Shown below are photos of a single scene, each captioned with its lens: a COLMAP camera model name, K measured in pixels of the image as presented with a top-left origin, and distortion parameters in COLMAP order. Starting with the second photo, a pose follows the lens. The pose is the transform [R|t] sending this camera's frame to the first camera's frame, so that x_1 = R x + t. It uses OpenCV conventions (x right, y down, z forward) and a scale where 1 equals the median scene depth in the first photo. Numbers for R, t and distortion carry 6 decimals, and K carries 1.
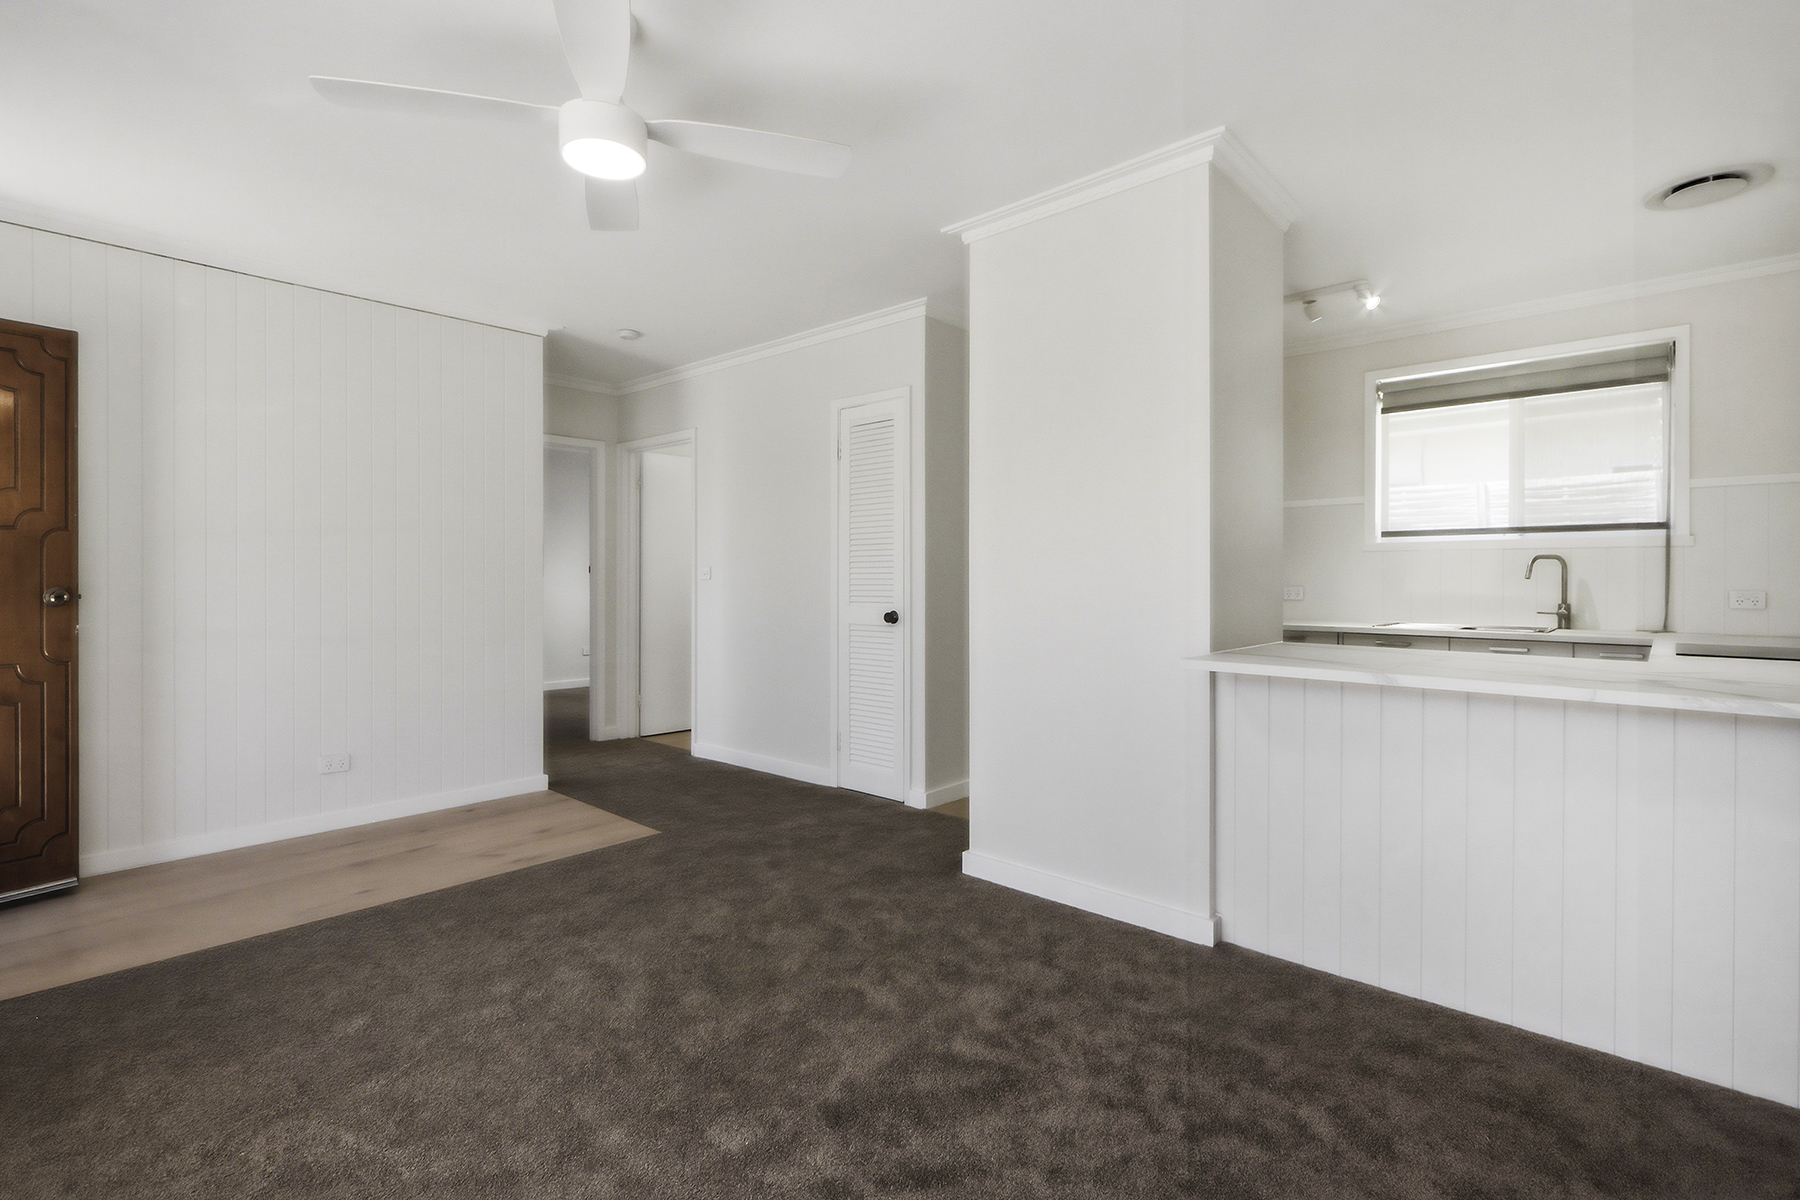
lens RADIAL K [[847.6, 0, 897.3], [0, 847.6, 587.3], [0, 0, 1]] dist [-0.001889, -0.000298]
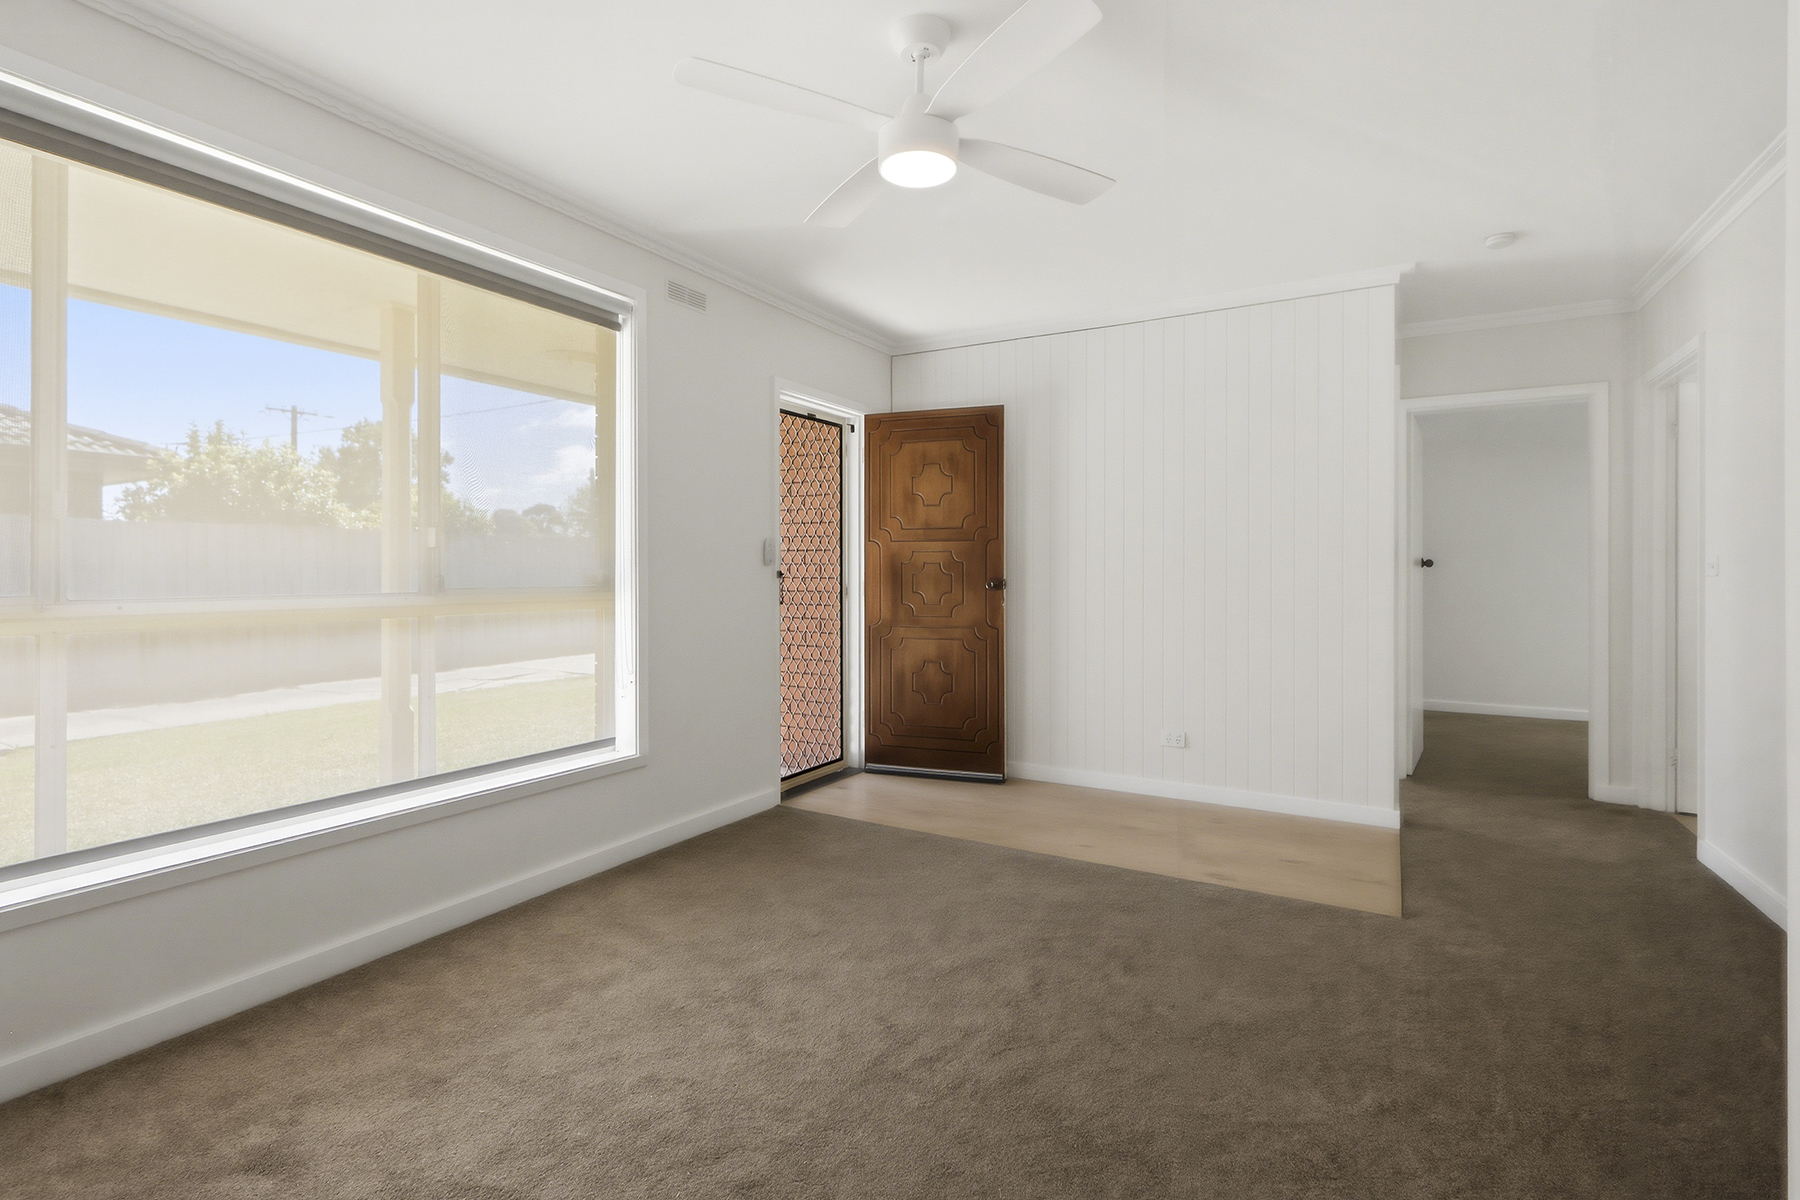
lens RADIAL K [[847.6, 0, 900.1], [0, 847.6, 574.7], [0, 0, 1]] dist [-0.001889, -0.000298]
pose [[0.205481, 0.003248, -0.978656, 0.301178], [-0.014802, 0.999890, 0.000211, -0.002288], [0.978549, 0.014443, 0.205507, 0.354491]]
